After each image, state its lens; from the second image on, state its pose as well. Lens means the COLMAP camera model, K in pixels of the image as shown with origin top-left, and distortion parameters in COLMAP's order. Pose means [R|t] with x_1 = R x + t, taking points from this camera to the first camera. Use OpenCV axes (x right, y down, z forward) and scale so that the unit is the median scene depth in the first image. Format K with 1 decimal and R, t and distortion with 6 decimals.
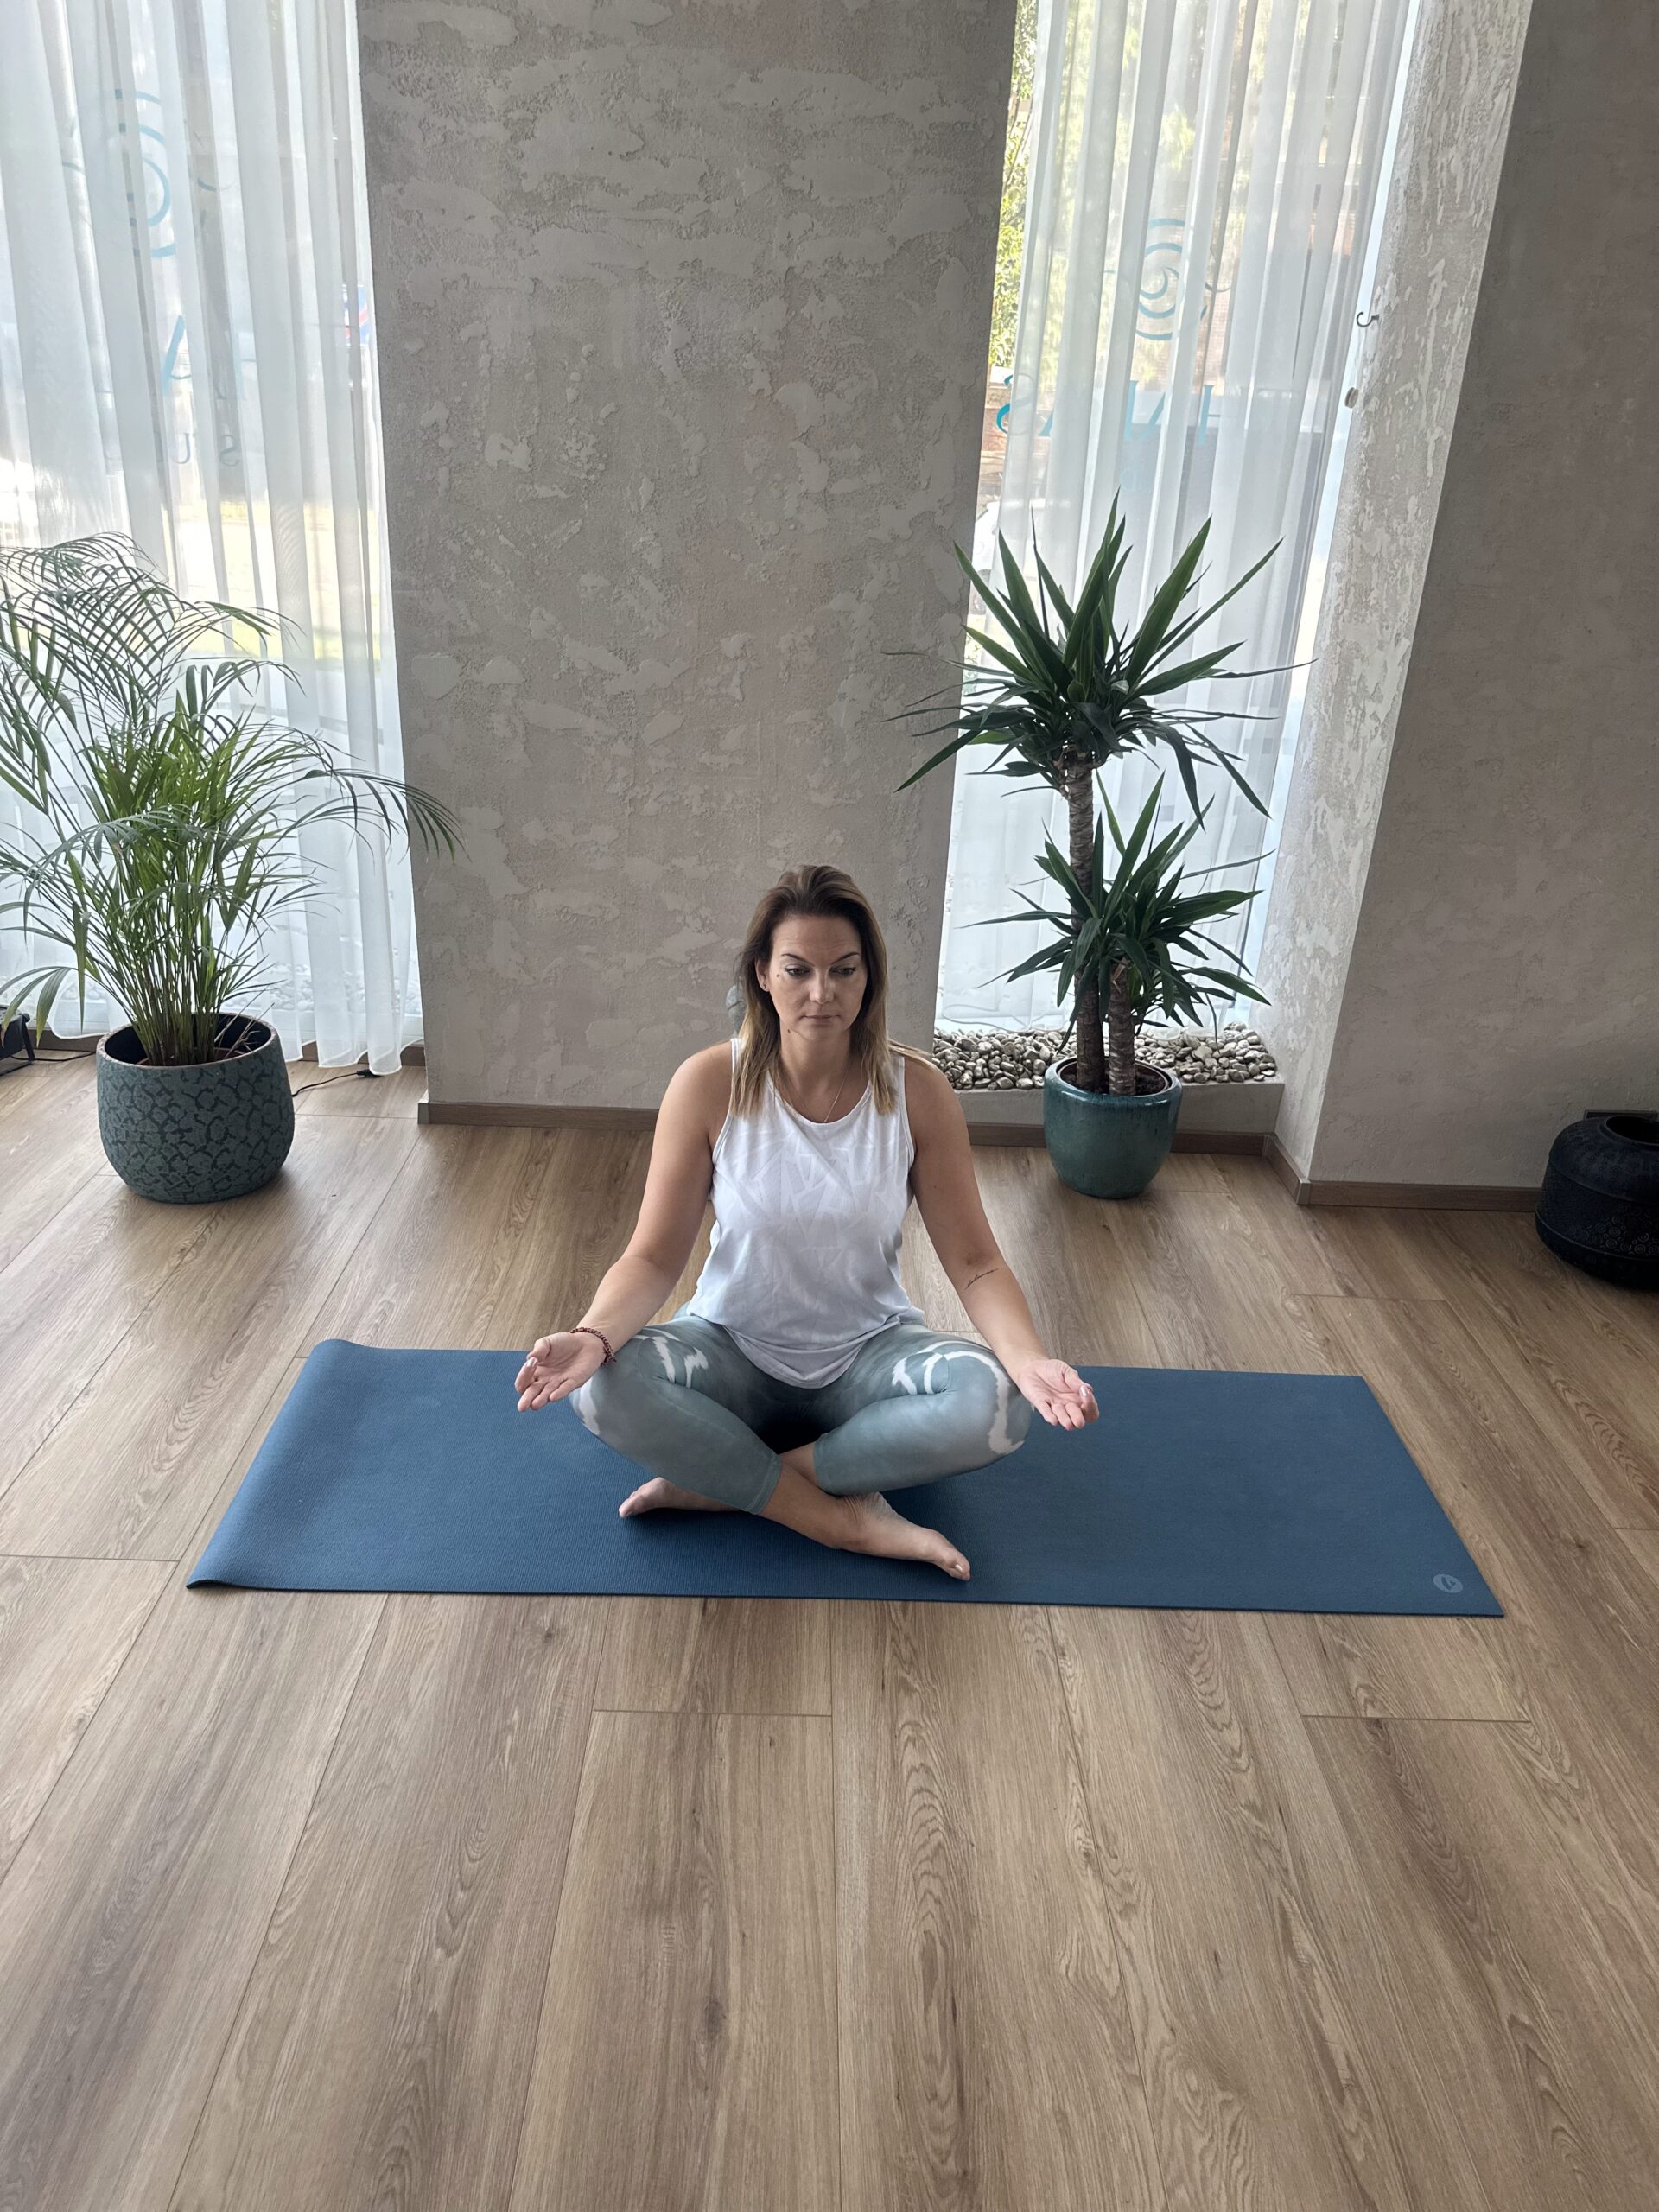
lens RADIAL K [[1576.5, 0, 841.9], [0, 1576.5, 1147.5], [0, 0, 1]] dist [0.122135, -0.224233]
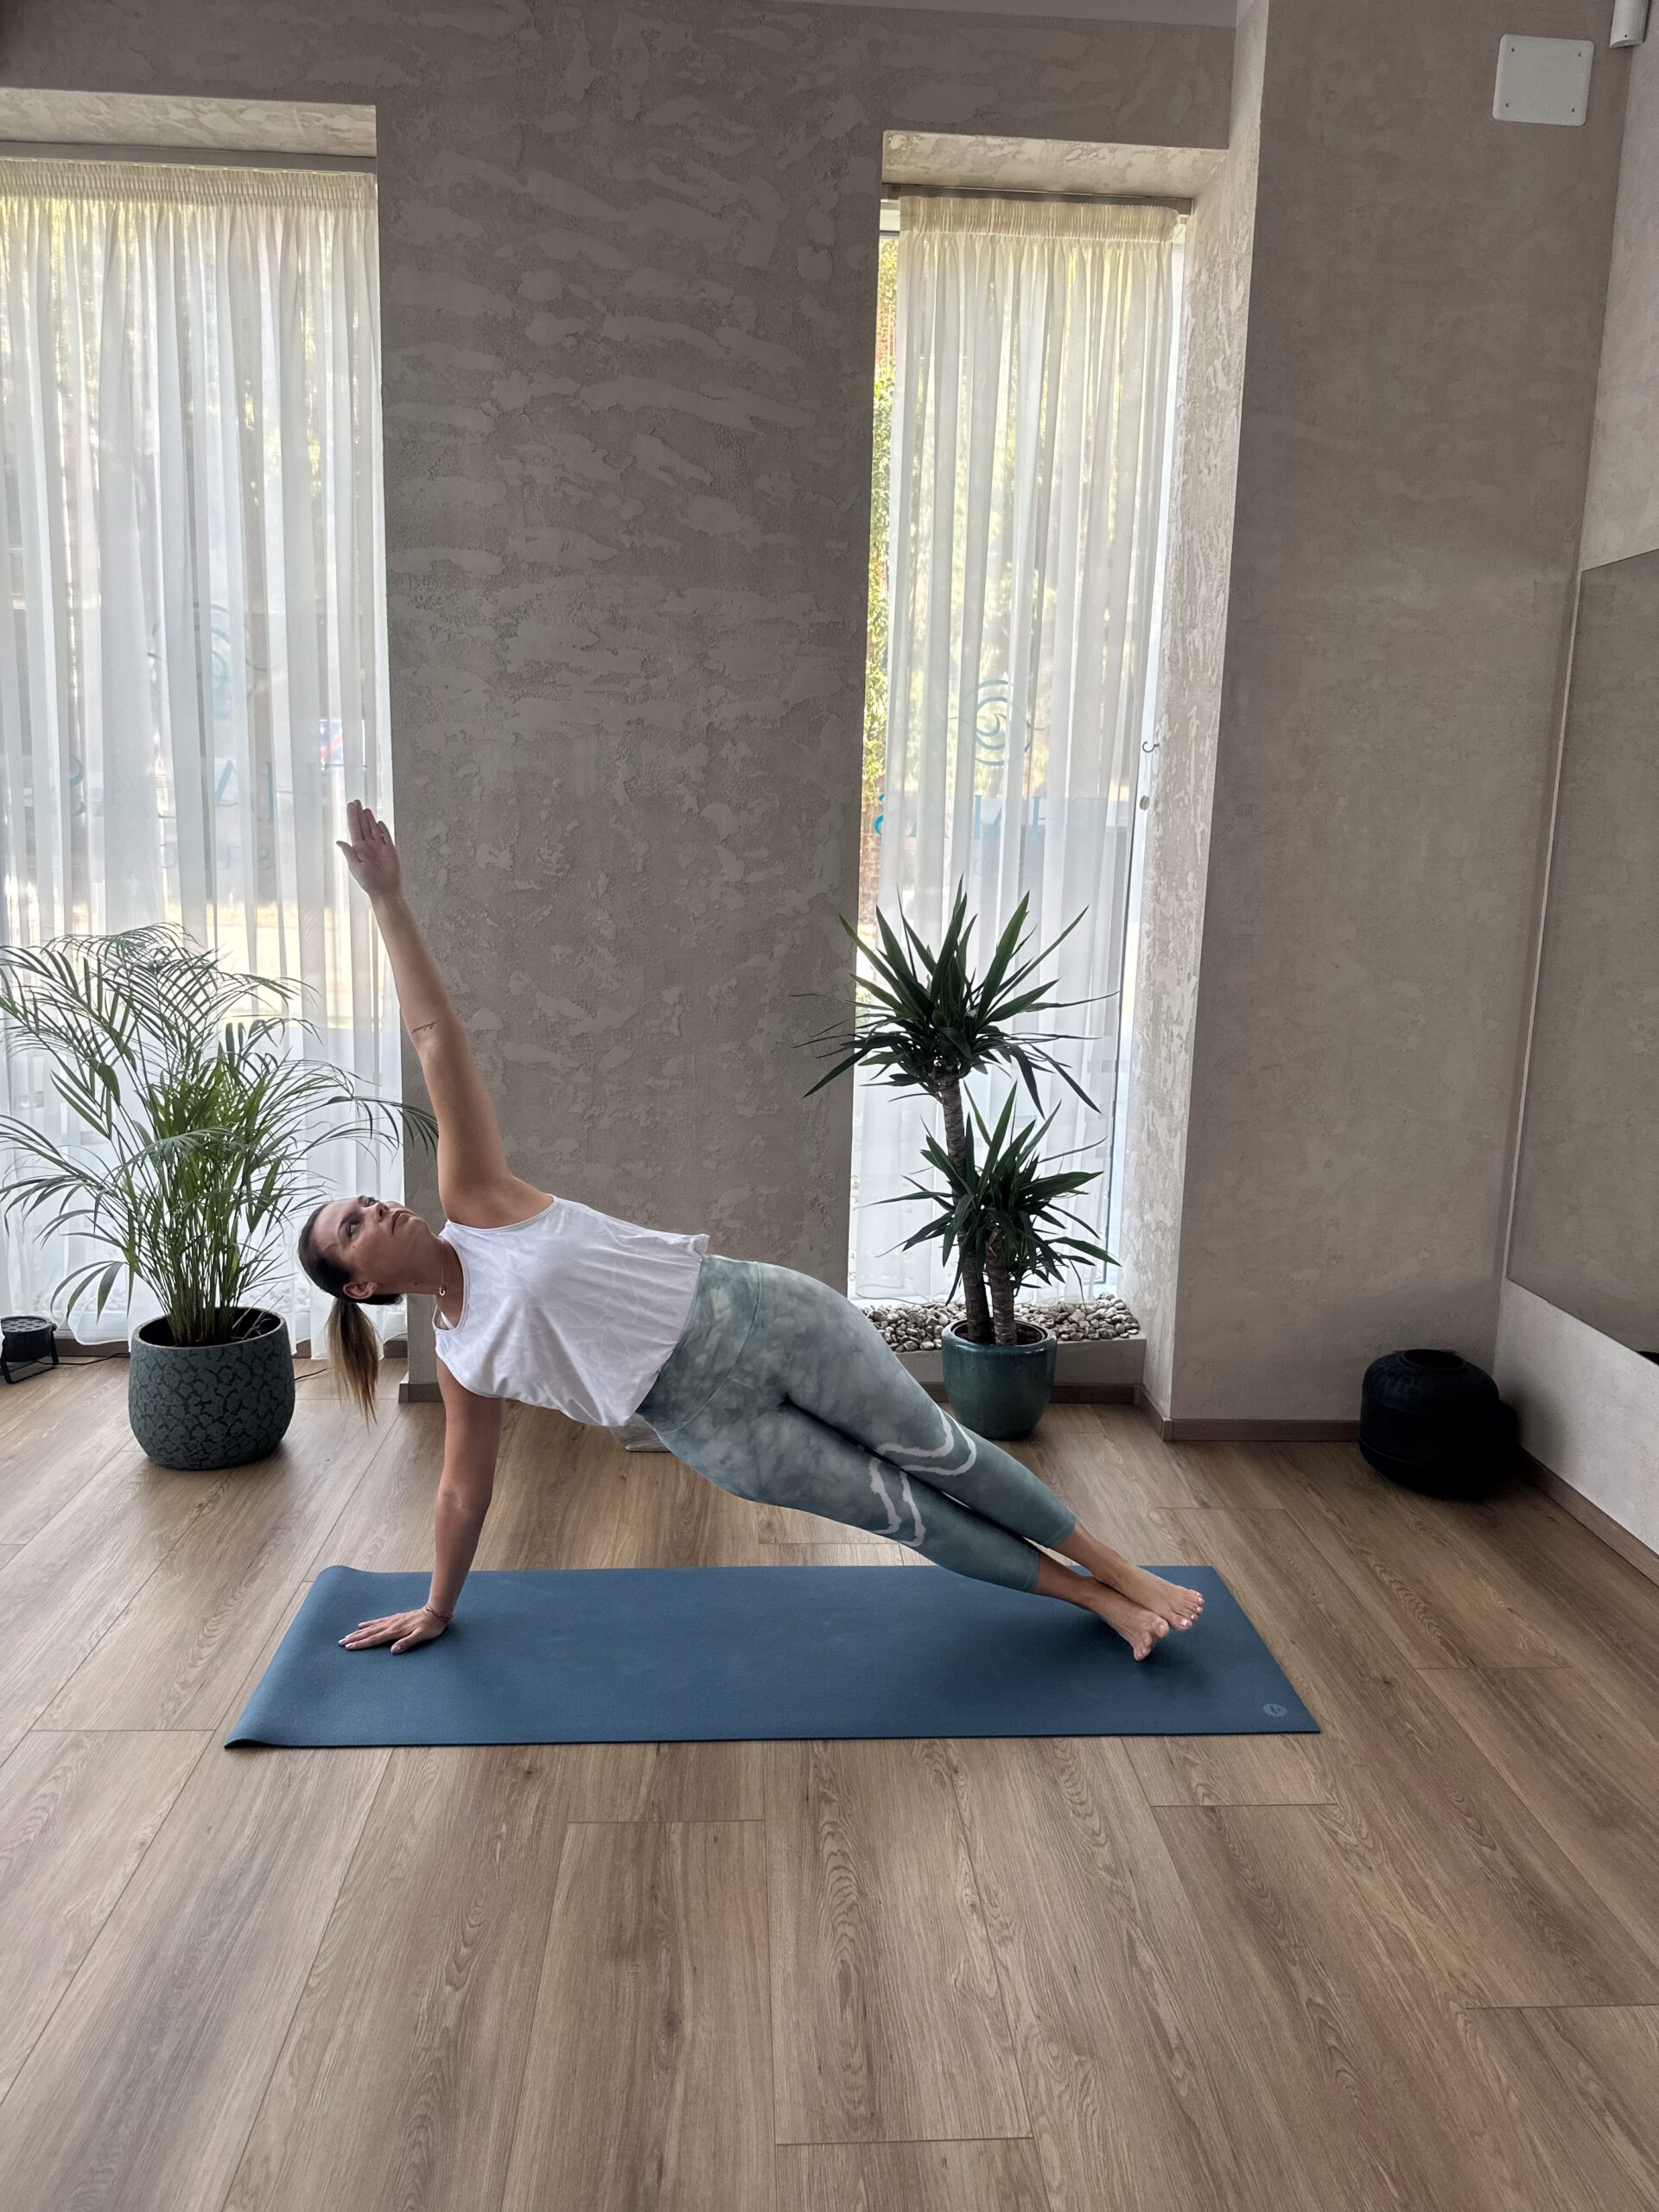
lens RADIAL K [[1576.5, 0, 841.9], [0, 1576.5, 1147.5], [0, 0, 1]] dist [0.122135, -0.224233]
pose [[0.998737, -0.030016, 0.040298, 0.014338], [0.038209, 0.974502, -0.221100, 0.101411], [-0.032634, 0.222361, 0.974418, -0.236480]]
